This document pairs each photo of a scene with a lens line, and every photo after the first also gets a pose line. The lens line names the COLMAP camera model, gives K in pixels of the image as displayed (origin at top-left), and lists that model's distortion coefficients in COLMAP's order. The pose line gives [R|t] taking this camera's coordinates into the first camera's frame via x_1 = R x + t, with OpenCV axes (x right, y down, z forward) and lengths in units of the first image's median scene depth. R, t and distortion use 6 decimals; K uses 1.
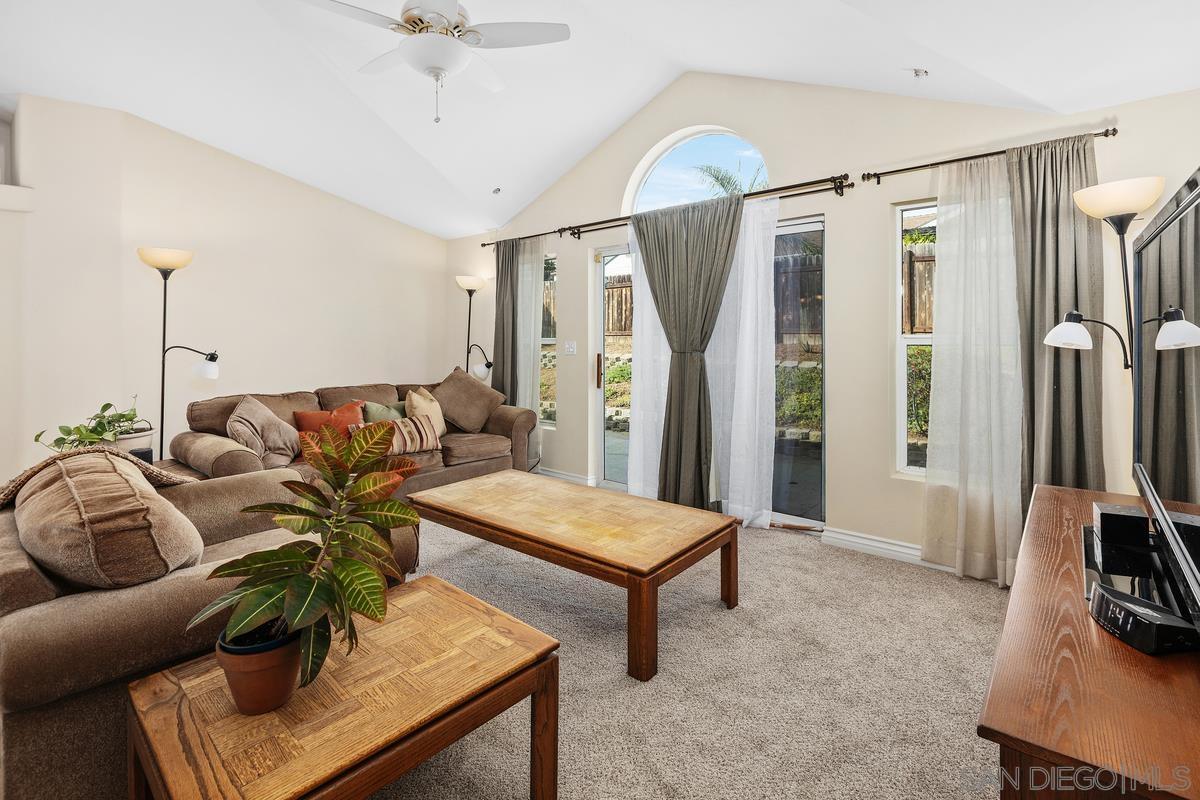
lens RADIAL K [[538.3, 0, 600.4], [0, 538.3, 385.3], [0, 0, 1]] dist [-0.002327, 0.000016]
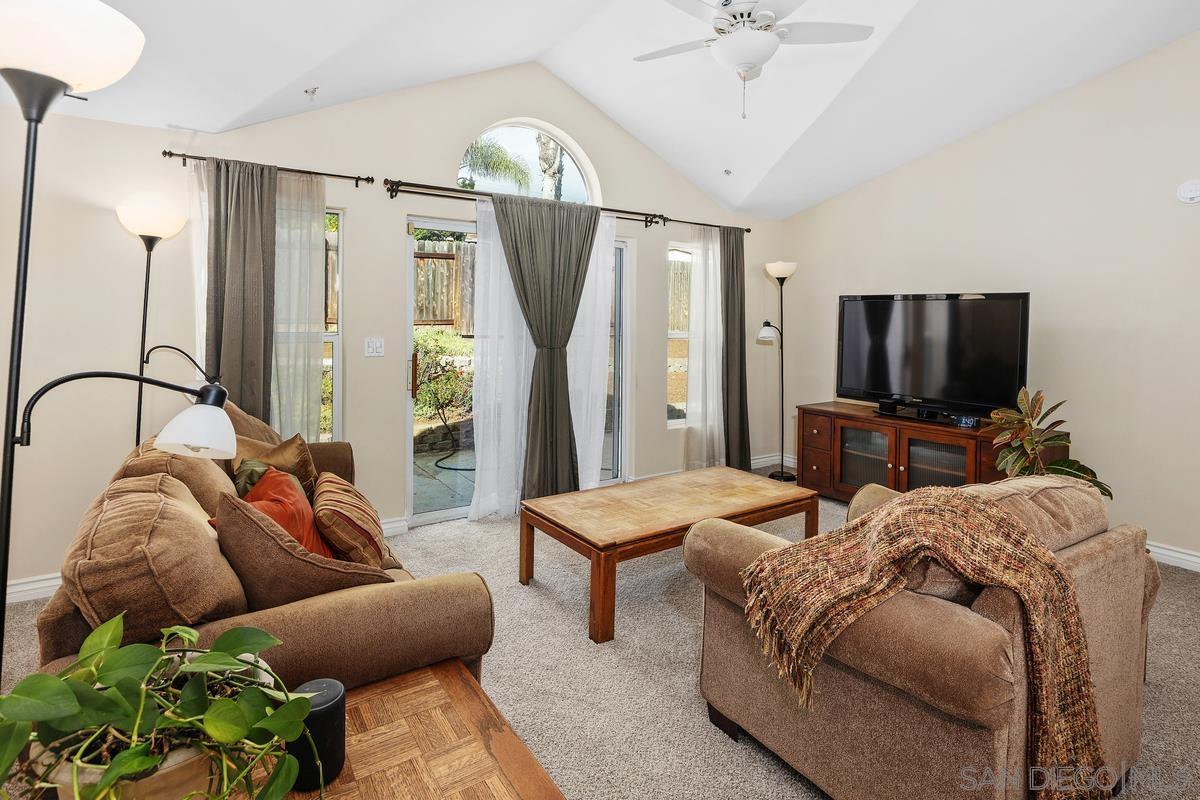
lens RADIAL K [[606.9, 0, 601.0], [0, 606.9, 393.9], [0, 0, 1]] dist [-0.002641, -0.000454]
pose [[0.286152, -0.098571, 0.953100, -0.927751], [0.074265, 0.993984, 0.080502, -0.060608], [-0.955302, 0.047746, 0.291751, 0.593503]]
